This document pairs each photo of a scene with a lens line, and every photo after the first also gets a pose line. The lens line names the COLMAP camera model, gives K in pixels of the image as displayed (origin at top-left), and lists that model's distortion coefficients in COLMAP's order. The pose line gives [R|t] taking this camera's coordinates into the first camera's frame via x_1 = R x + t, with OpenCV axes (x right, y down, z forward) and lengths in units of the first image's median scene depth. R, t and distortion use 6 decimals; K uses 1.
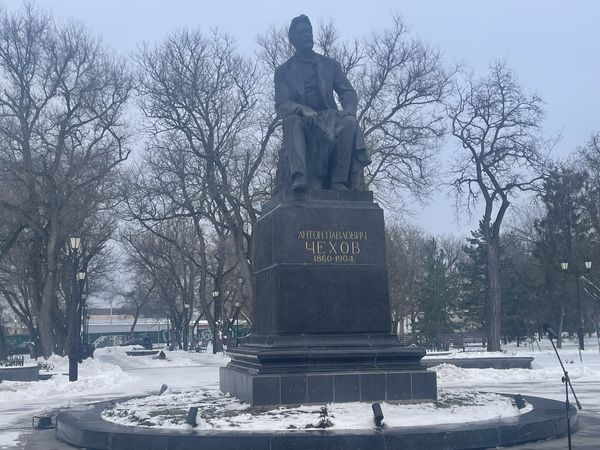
lens RADIAL K [[787.8, 0, 293.9], [0, 787.8, 227.3], [0, 0, 1]] dist [0.159190, -0.534189]
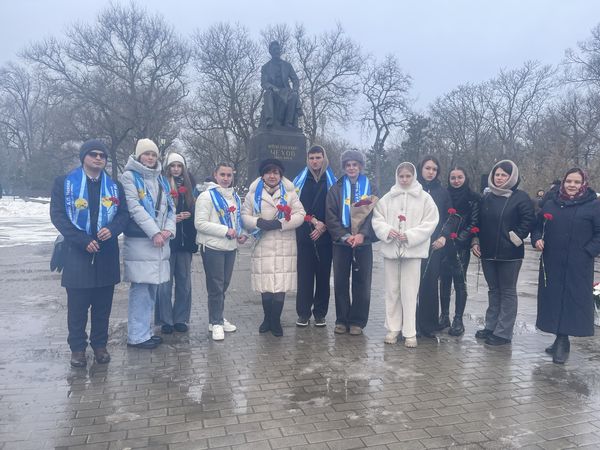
lens RADIAL K [[452.1, 0, 303.2], [0, 452.1, 223.7], [0, 0, 1]] dist [0.077037, -0.104719]
pose [[0.997374, 0.048516, 0.053770, 0.015874], [-0.057767, 0.980733, 0.186616, -0.007023], [-0.043681, -0.189232, 0.980960, -0.109602]]
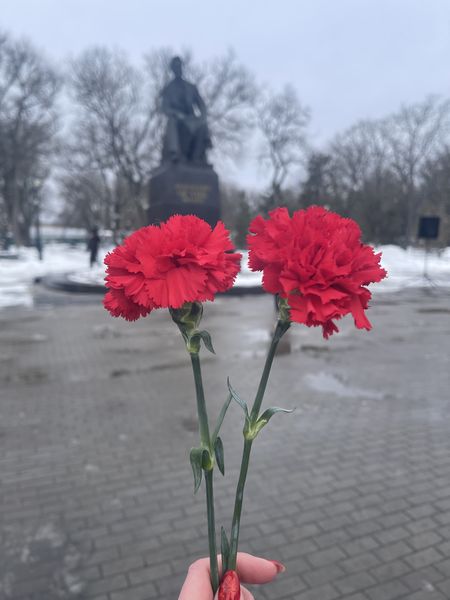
lens RADIAL K [[465.0, 0, 228.4], [0, 465.0, 299.3], [0, 0, 1]] dist [0.060922, -0.120680]
pose [[0.989028, 0.014183, 0.147047, -0.008553], [-0.050568, 0.967754, 0.246769, -0.003613], [-0.138806, -0.251497, 0.957853, -0.048305]]
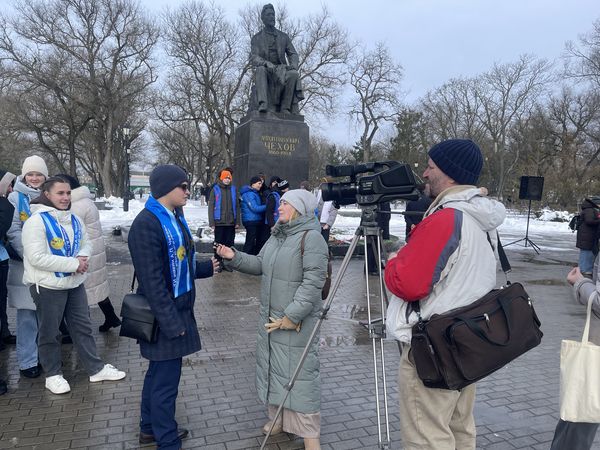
lens RADIAL K [[452.1, 0, 303.2], [0, 452.1, 223.7], [0, 0, 1]] dist [0.077037, -0.104719]
pose [[0.991671, 0.052244, 0.117726, -0.003134], [-0.074242, 0.978774, 0.191020, -0.000962], [-0.105247, -0.198170, 0.974501, -0.014078]]
